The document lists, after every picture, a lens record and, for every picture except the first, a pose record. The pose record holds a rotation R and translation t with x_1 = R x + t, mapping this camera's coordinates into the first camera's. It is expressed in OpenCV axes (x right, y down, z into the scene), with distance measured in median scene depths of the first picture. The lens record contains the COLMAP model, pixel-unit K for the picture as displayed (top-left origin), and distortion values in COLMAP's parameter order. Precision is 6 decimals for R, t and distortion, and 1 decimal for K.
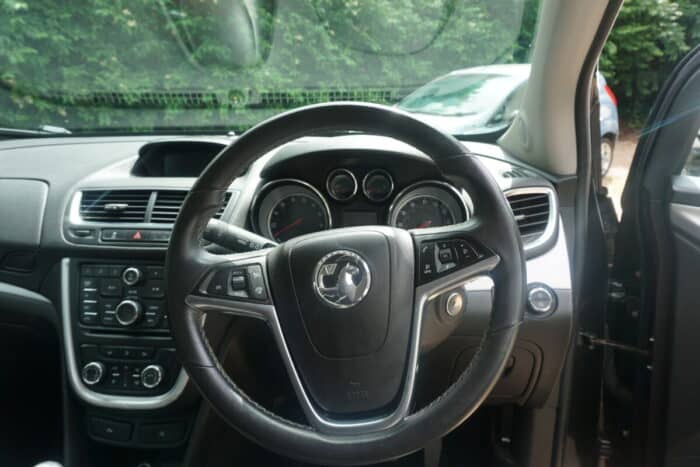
lens RADIAL K [[486.0, 0, 352.5], [0, 486.0, 234.6], [0, 0, 1]] dist [-0.008793, 0.010769]
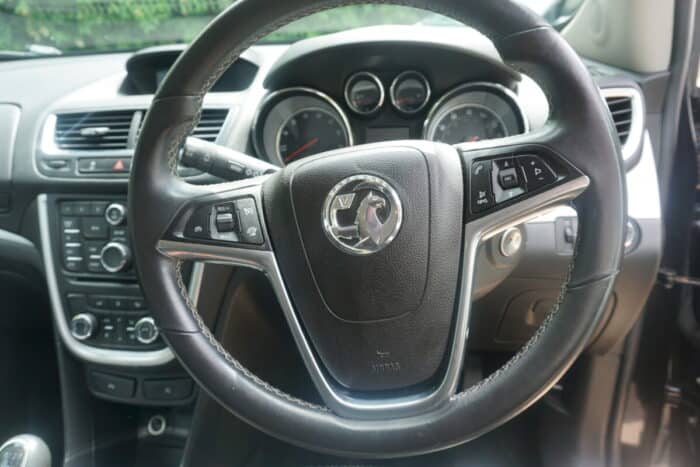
lens RADIAL K [[486.0, 0, 351.3], [0, 486.0, 230.1], [0, 0, 1]] dist [-0.008793, 0.010769]
pose [[0.997496, -0.018538, -0.068244, 0.007406], [0.027583, 0.990587, 0.134079, 0.011868], [0.065116, -0.135625, 0.988618, 0.195937]]
